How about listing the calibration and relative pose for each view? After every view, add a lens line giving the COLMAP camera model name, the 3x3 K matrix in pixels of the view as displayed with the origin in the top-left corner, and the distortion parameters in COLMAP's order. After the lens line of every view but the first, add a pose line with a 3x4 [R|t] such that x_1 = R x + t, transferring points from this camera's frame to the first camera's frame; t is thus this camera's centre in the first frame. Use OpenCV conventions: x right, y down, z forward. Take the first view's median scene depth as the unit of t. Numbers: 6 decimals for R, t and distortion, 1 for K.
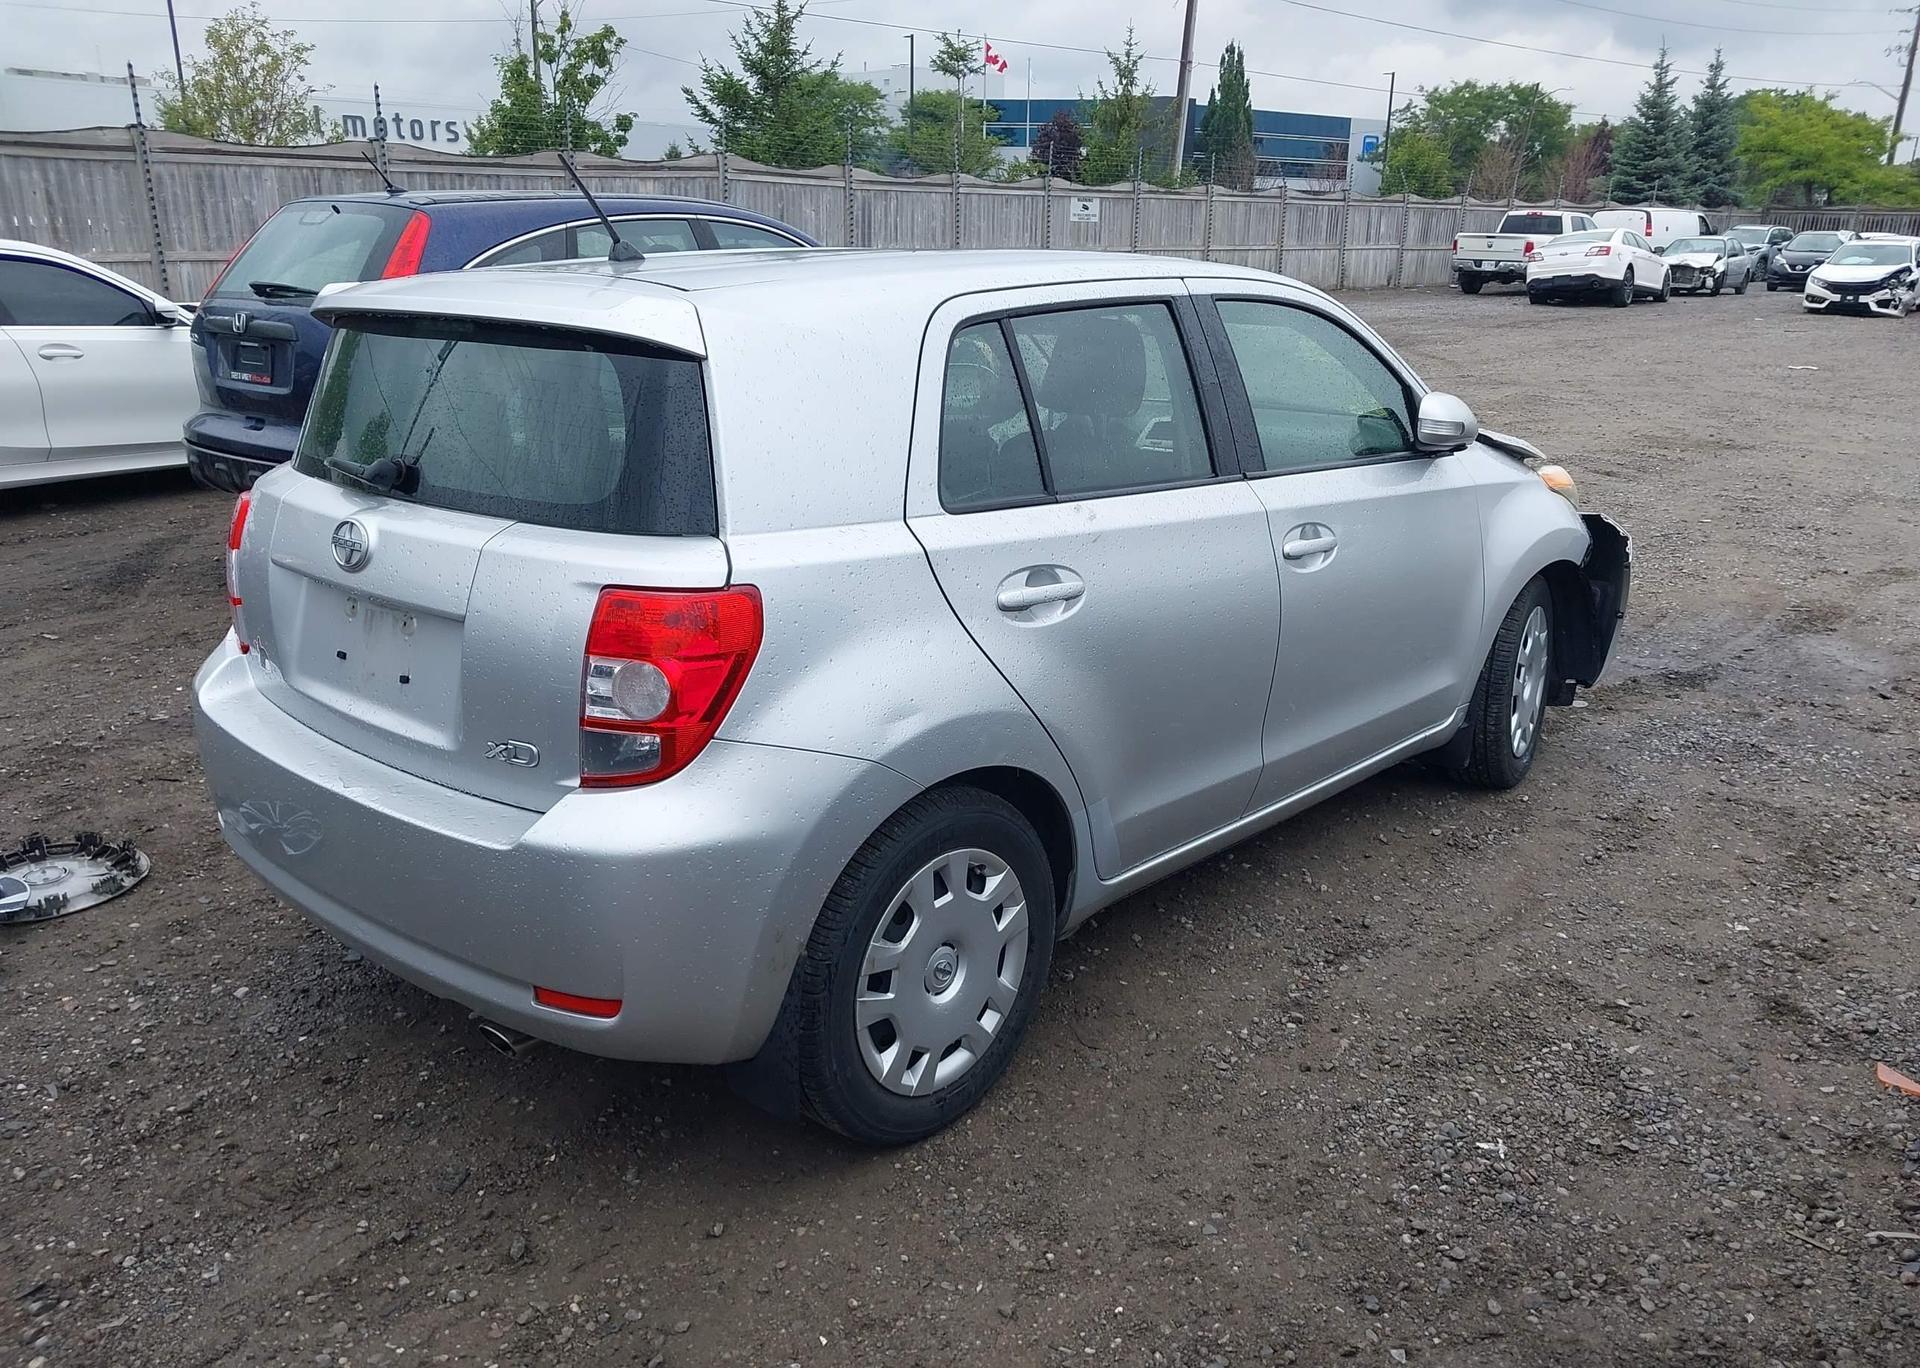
lens RADIAL K [[1507.1, 0, 948.5], [0, 1507.1, 661.2], [0, 0, 1]] dist [0.029679, -0.019326]
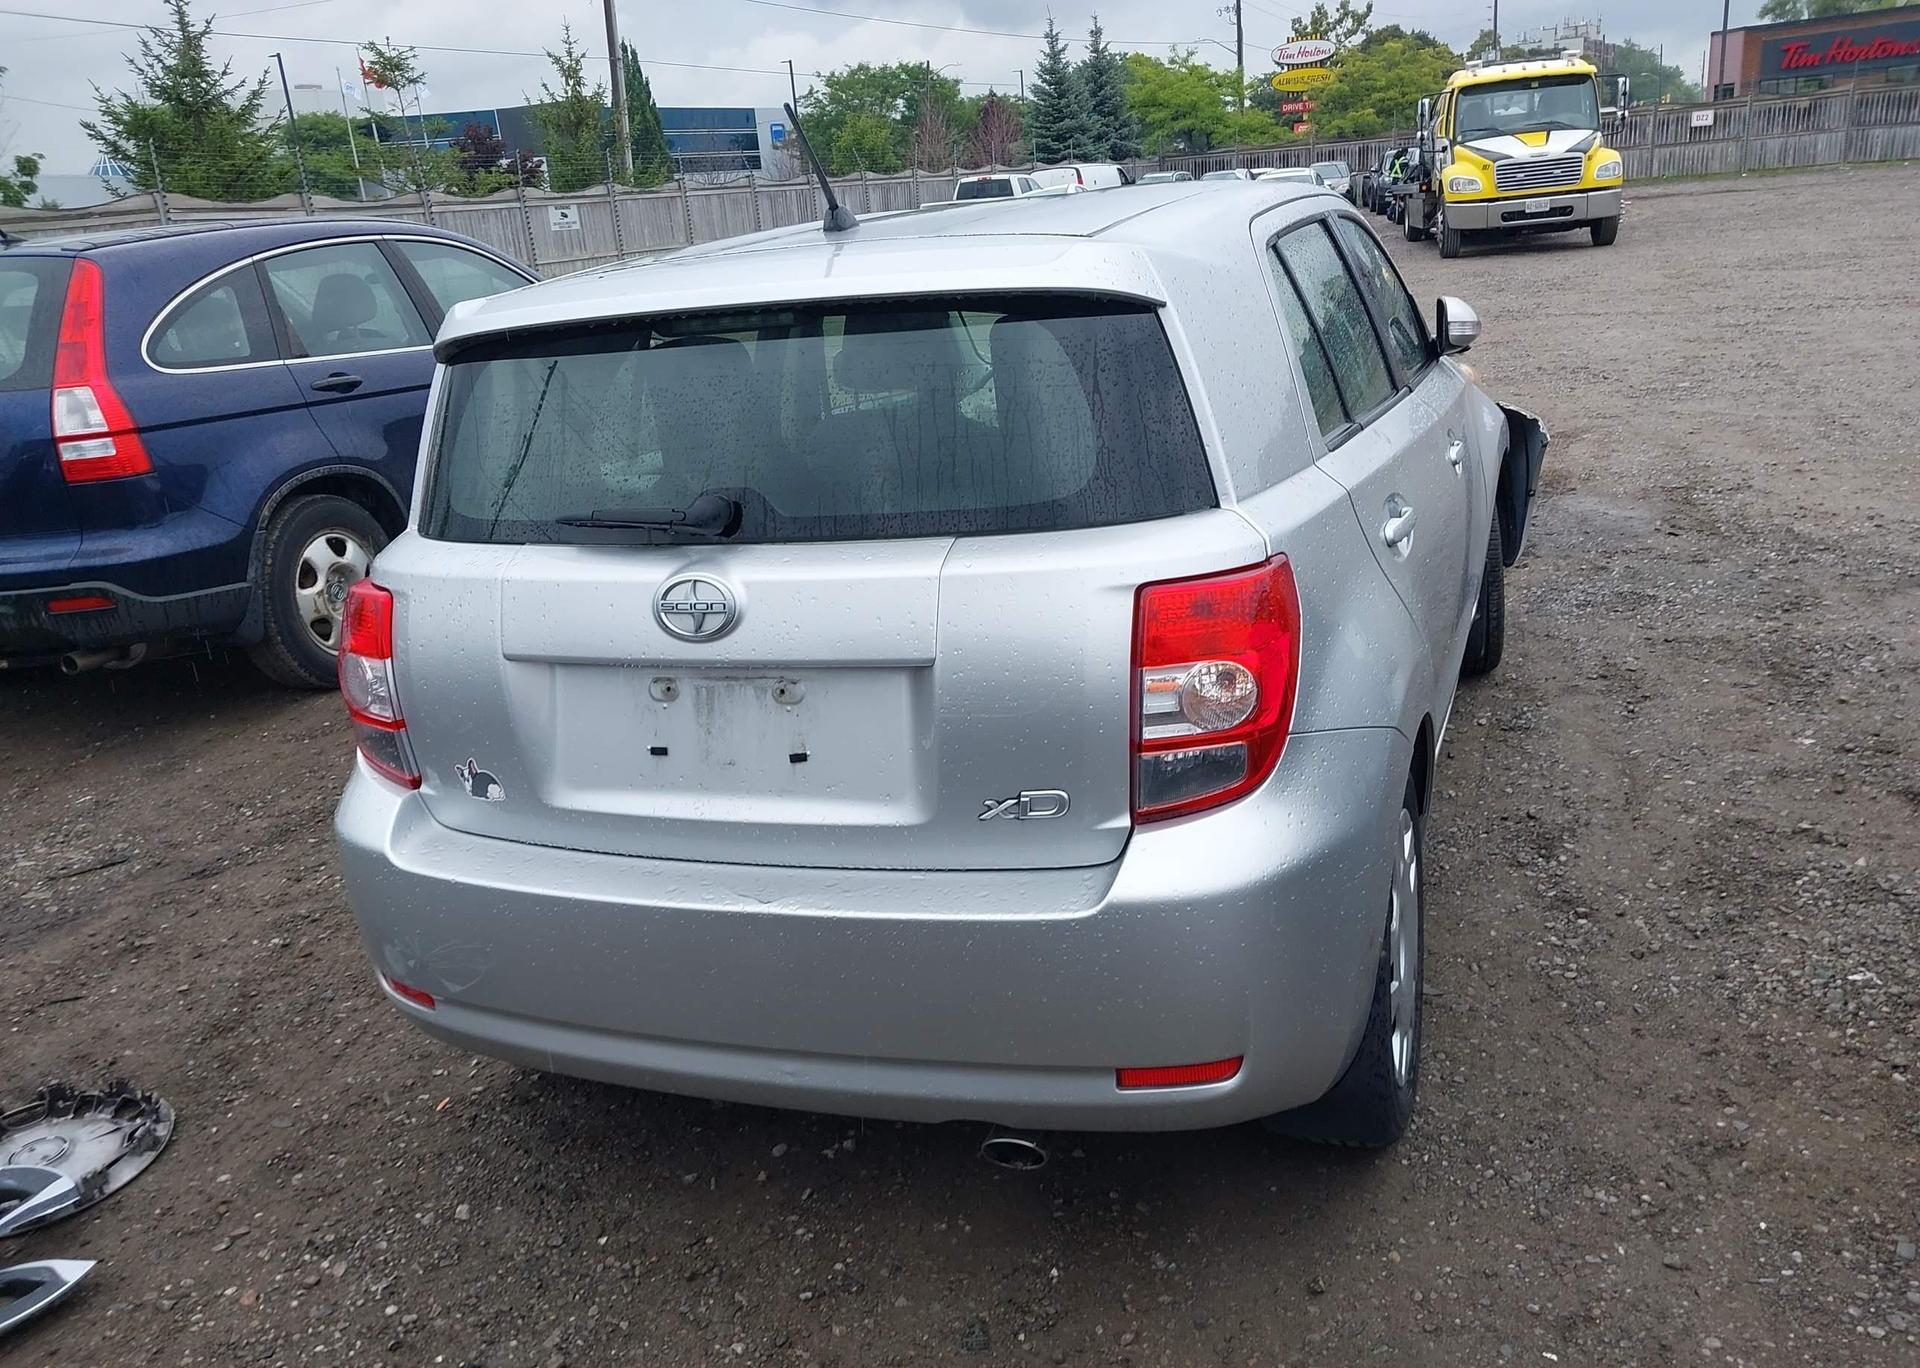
lens RADIAL K [[1507.1, 0, 816.8], [0, 1507.1, 681.2], [0, 0, 1]] dist [0.029679, -0.019326]
pose [[0.928886, -0.195460, 0.314589, -0.331558], [0.194603, 0.980277, 0.034460, -0.030184], [-0.315119, 0.029210, 0.948602, 0.125222]]
